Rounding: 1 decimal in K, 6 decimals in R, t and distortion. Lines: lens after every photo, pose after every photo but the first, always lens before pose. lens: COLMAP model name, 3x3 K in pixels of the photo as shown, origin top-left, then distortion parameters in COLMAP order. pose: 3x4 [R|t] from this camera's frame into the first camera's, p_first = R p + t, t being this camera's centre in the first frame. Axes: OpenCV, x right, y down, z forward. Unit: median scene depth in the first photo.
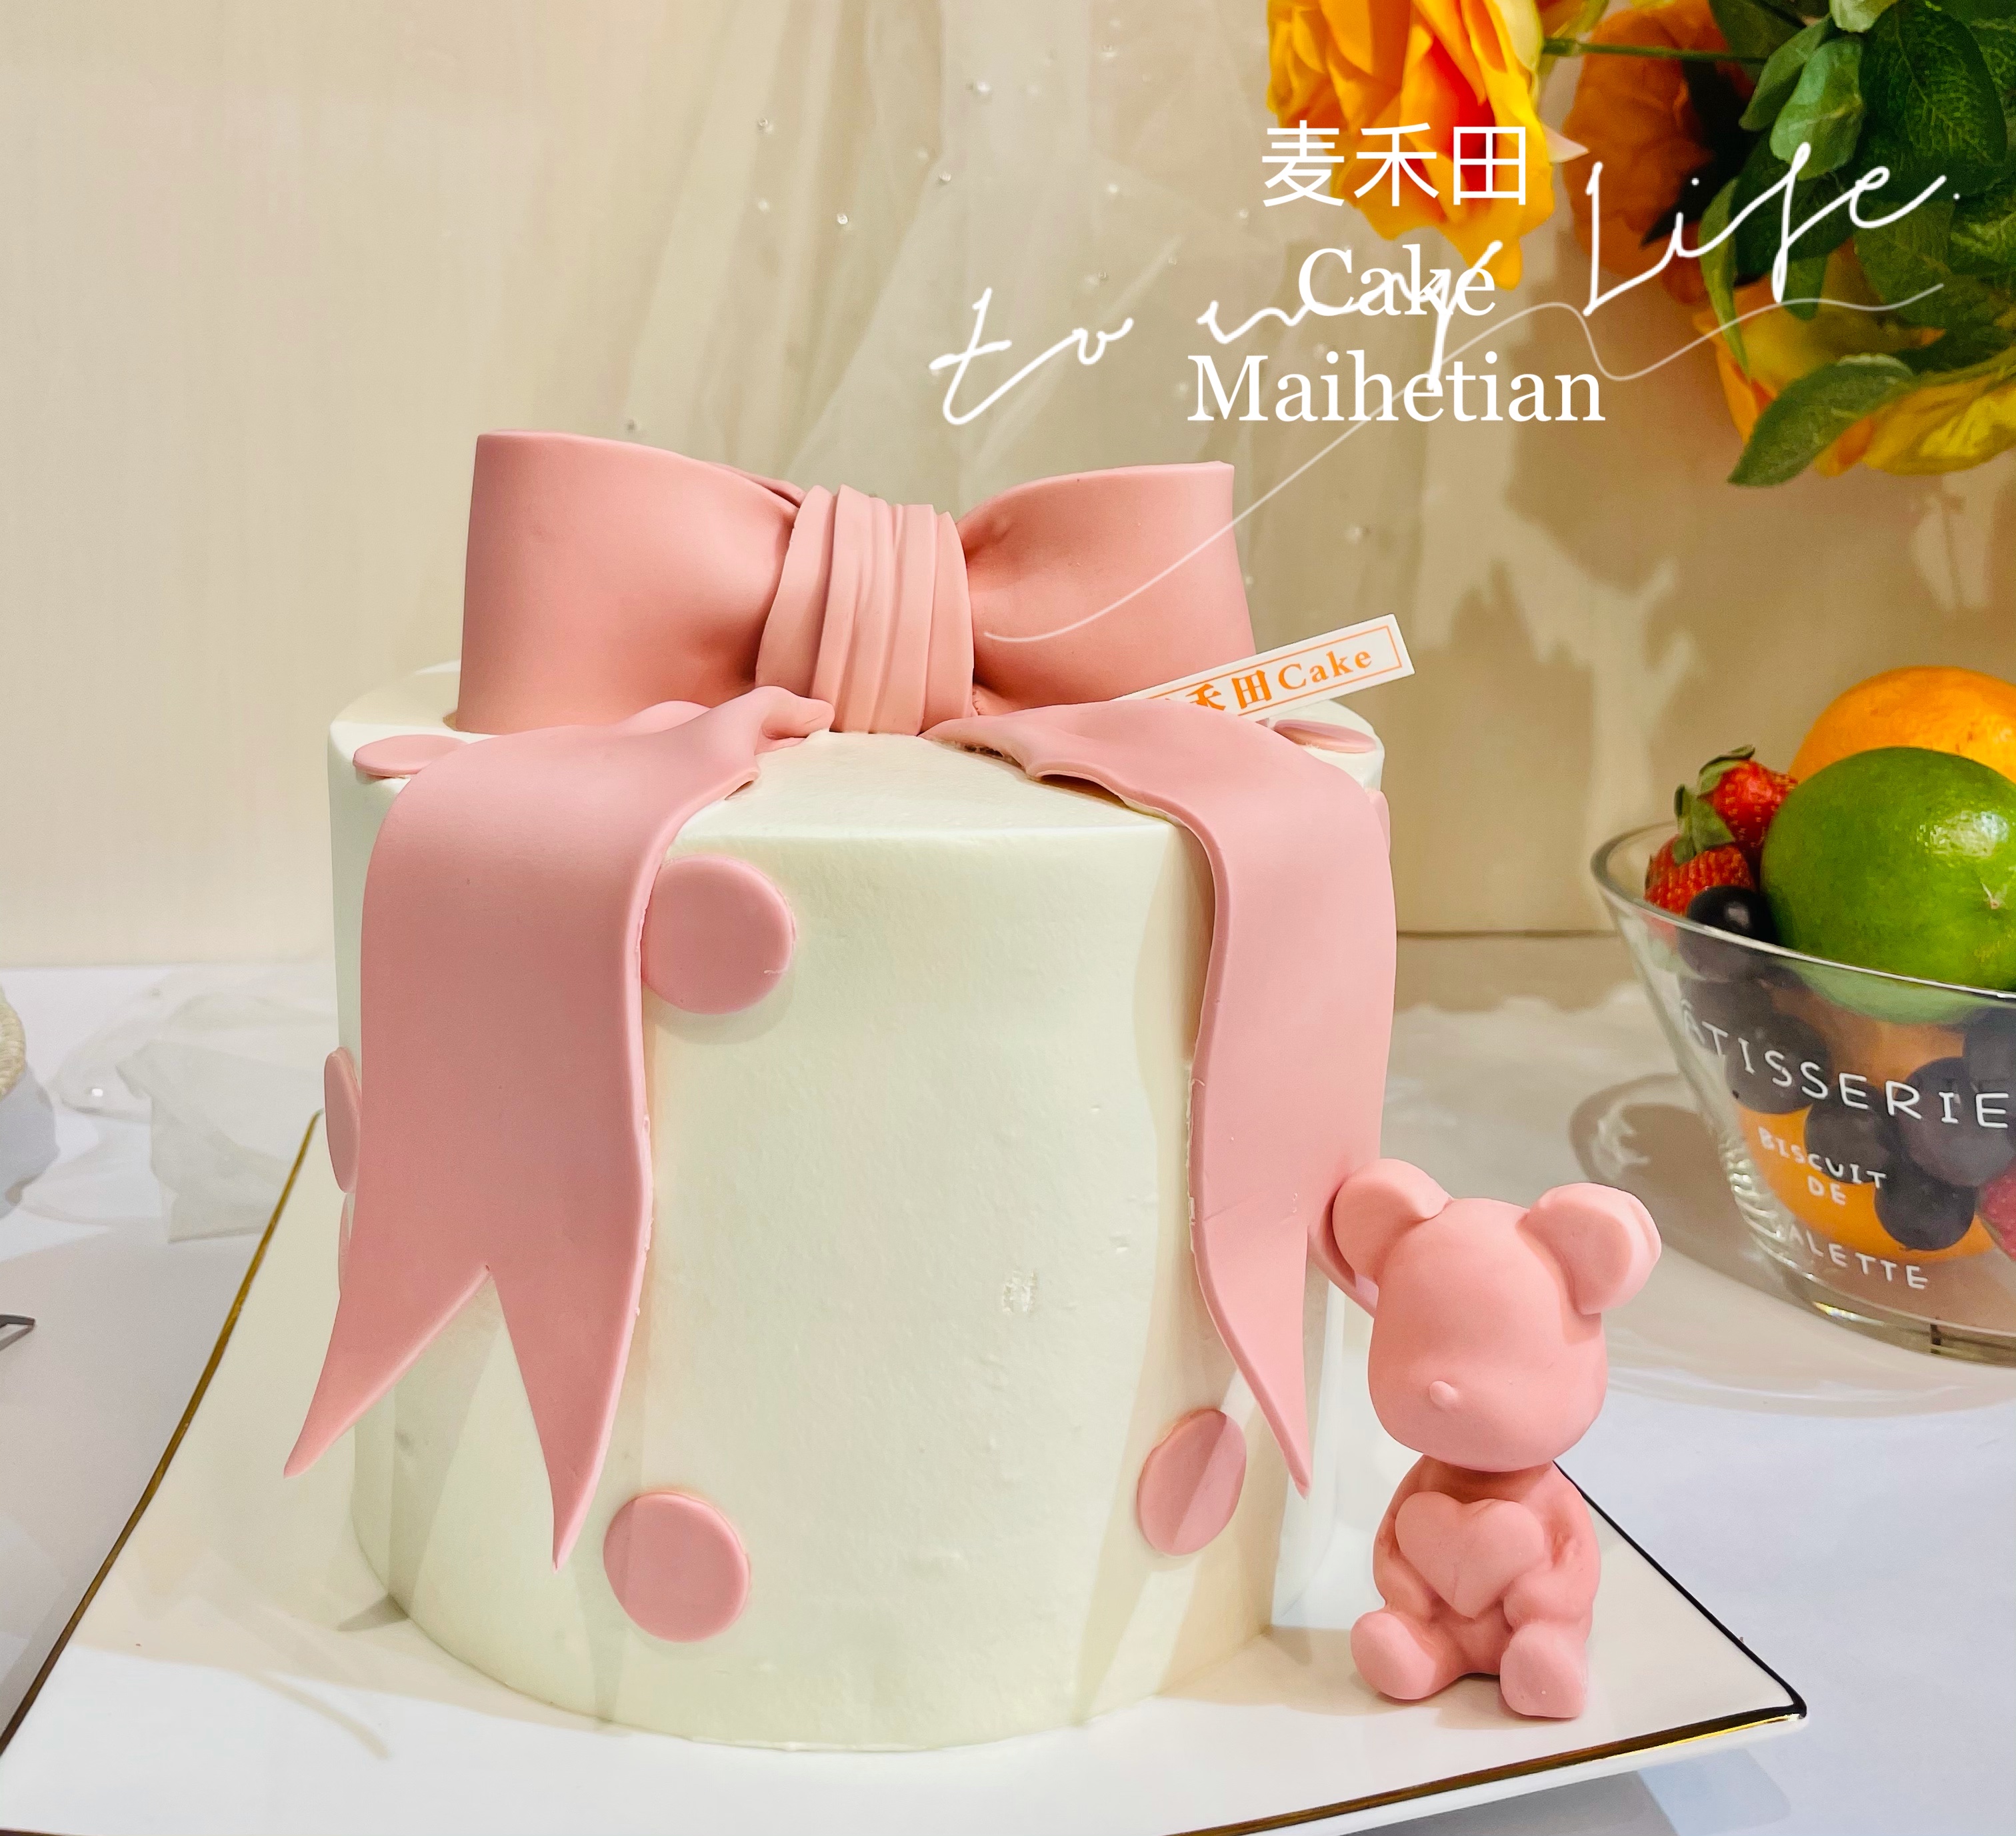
lens RADIAL K [[2085.4, 0, 1008.0], [0, 2085.4, 646.9], [0, 0, 1]] dist [0.101174, -0.186815]
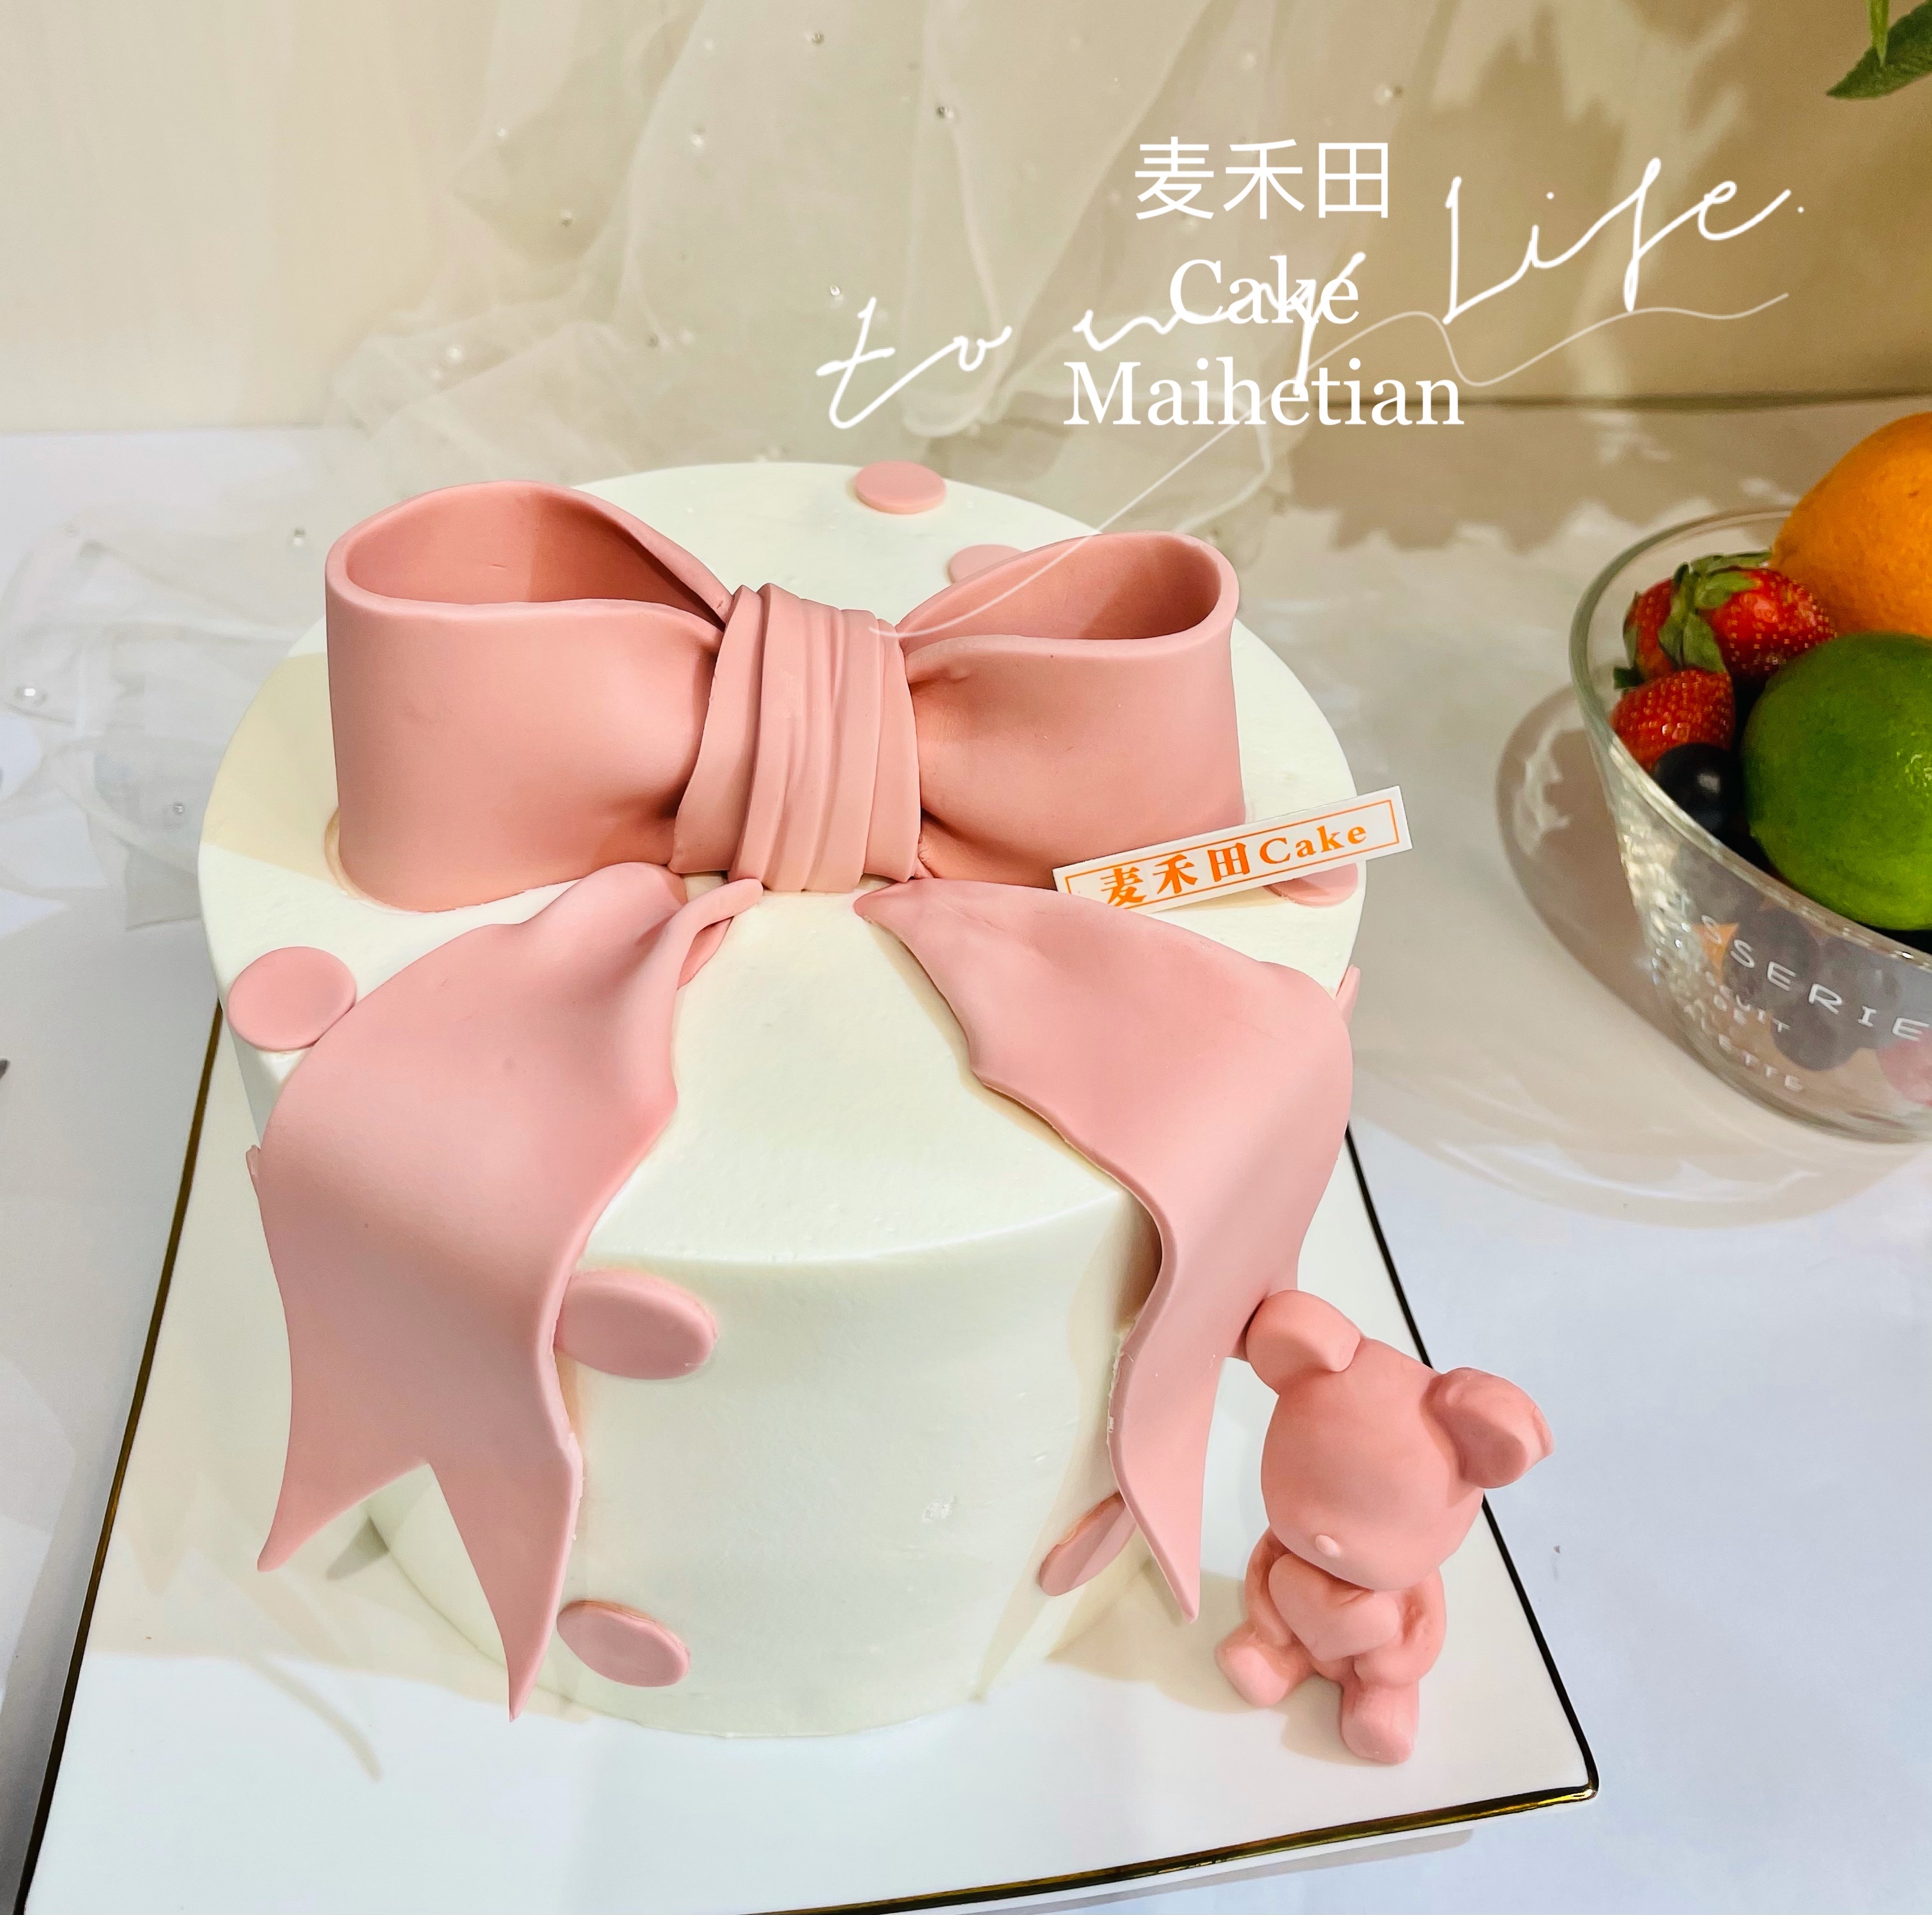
lens RADIAL K [[2009.8, 0, 982.7], [0, 2009.8, 739.7], [0, 0, 1]] dist [0.078799, -0.139658]
pose [[0.998745, 0.043347, 0.025100, -0.012139], [-0.050074, 0.851668, 0.521685, -0.446110], [0.001237, -0.522287, 0.852769, 0.275080]]
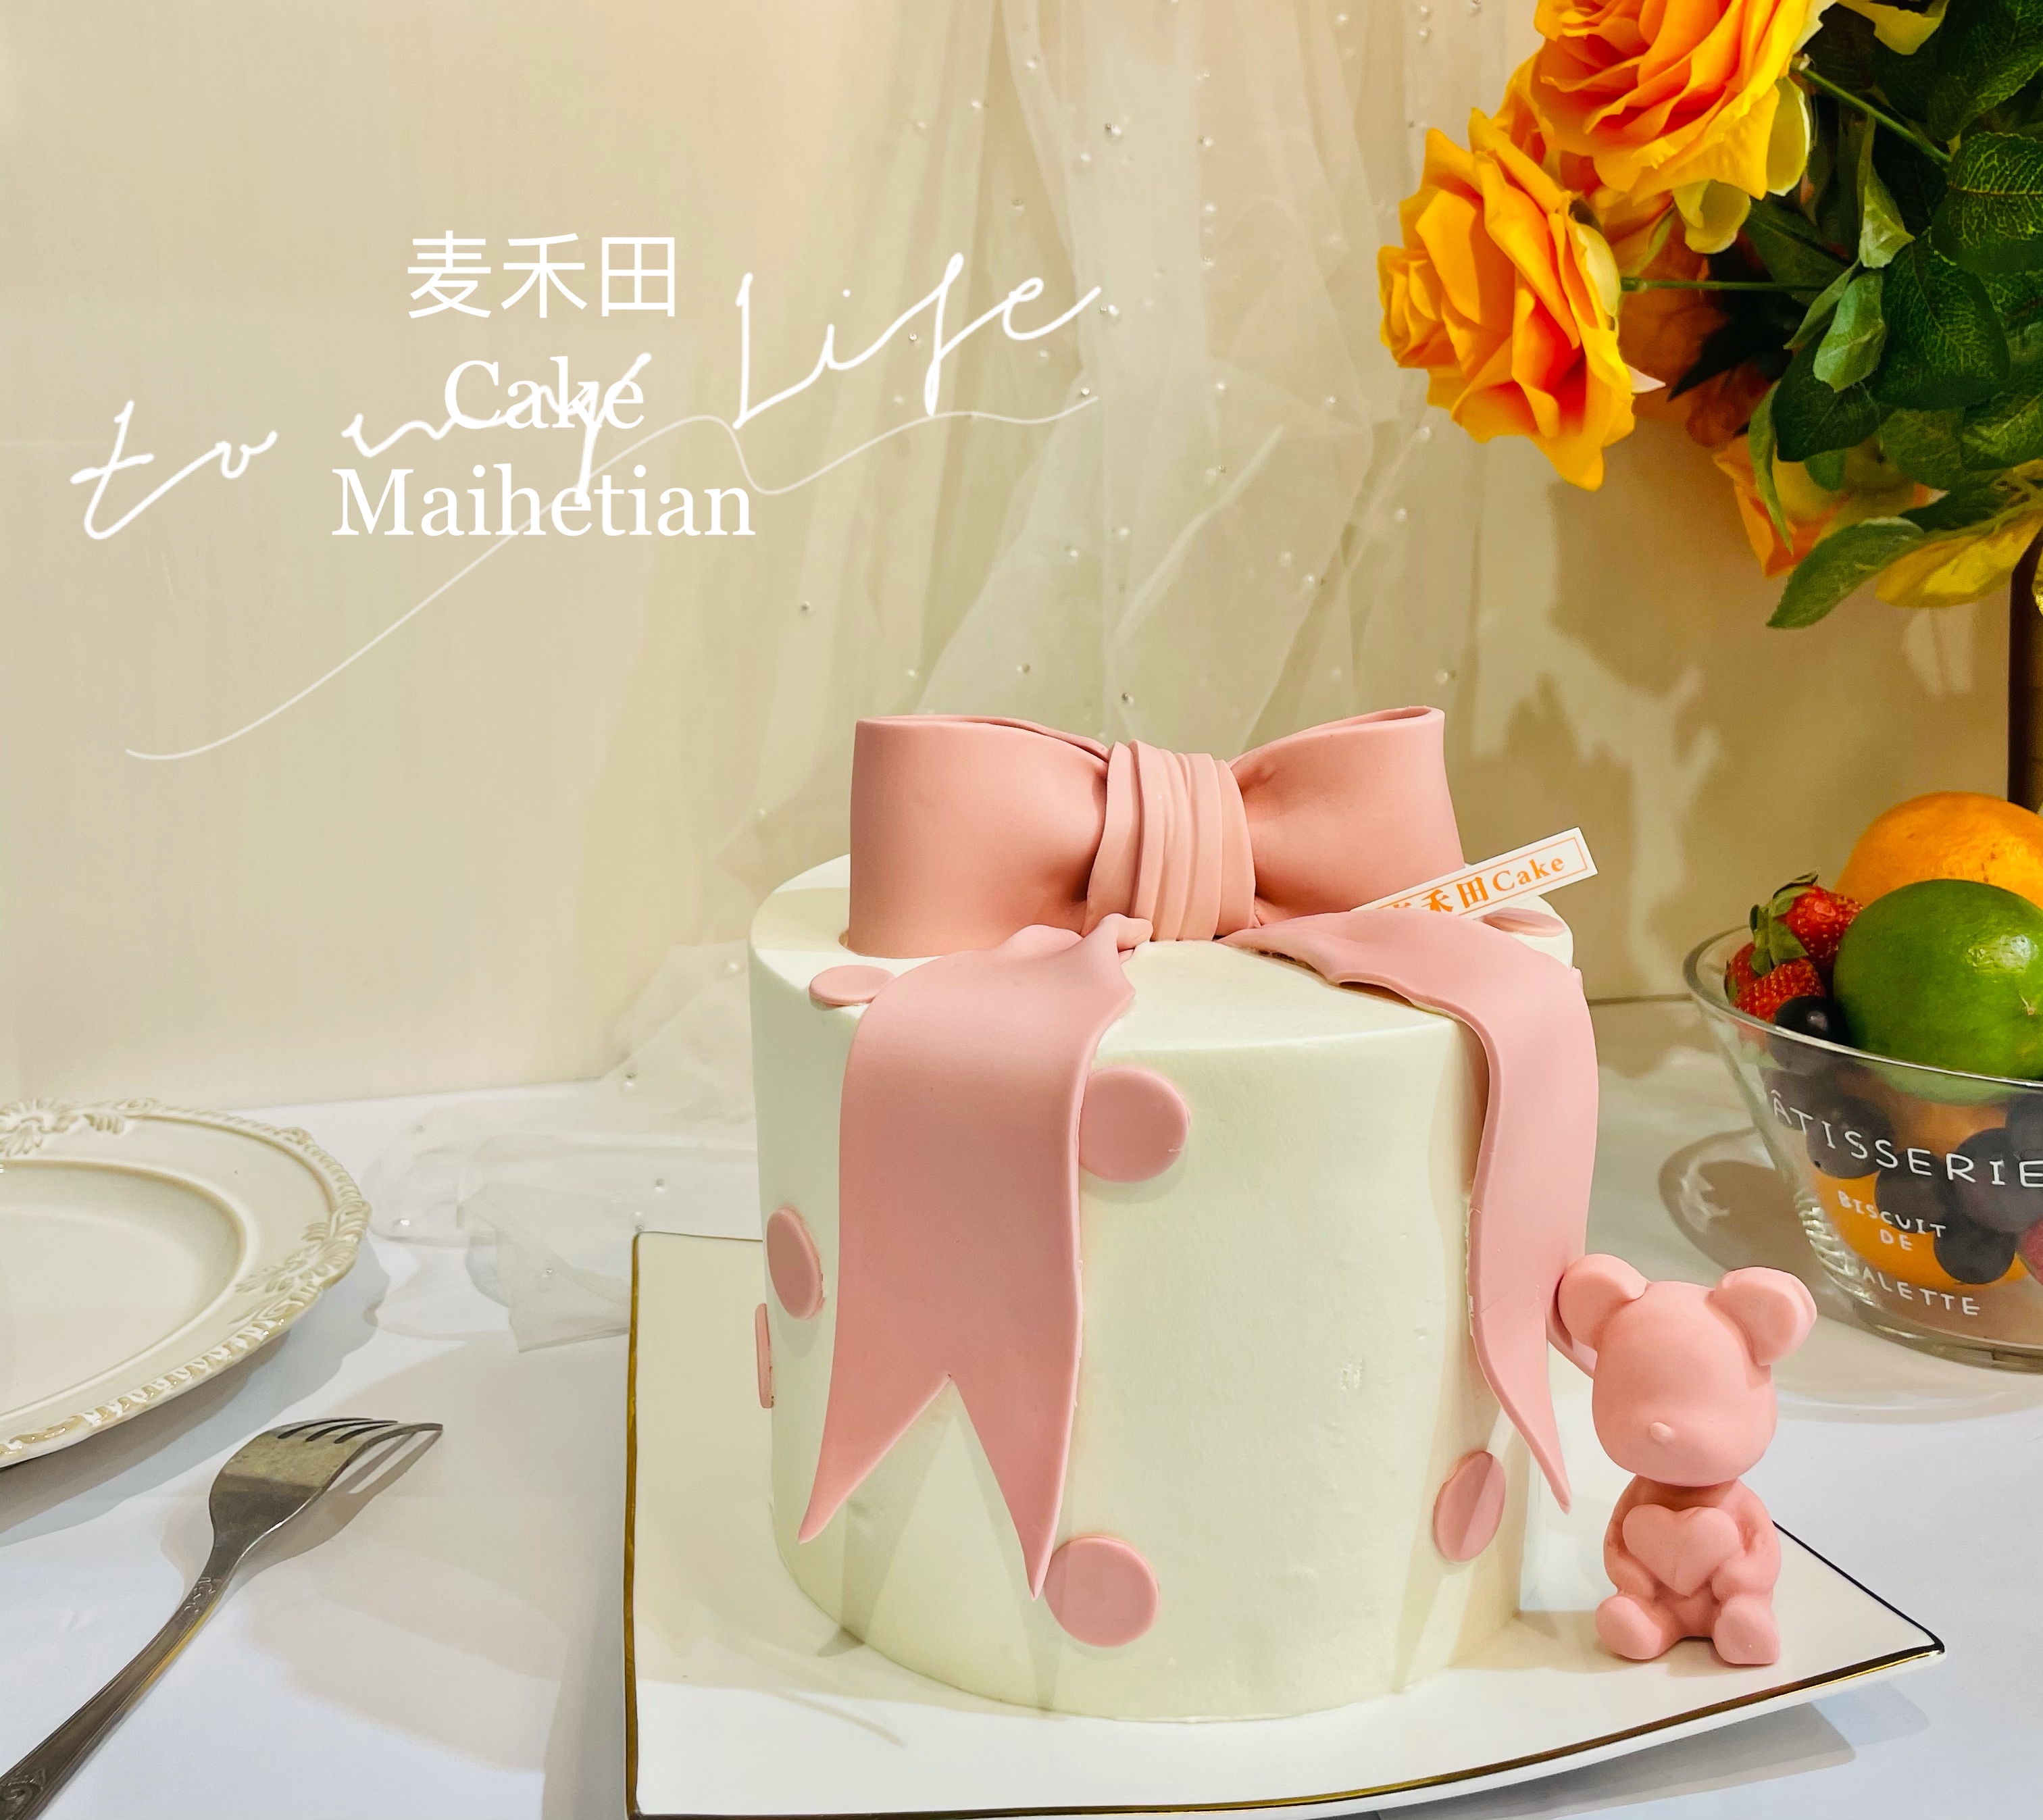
lens RADIAL K [[2105.3, 0, 1020.9], [0, 2105.3, 734.3], [0, 0, 1]] dist [0.091051, -0.167493]
pose [[0.998374, -0.044178, 0.036014, -0.191203], [0.043056, 0.998581, 0.031347, -0.122062], [-0.037348, -0.029745, 0.998860, -0.264743]]
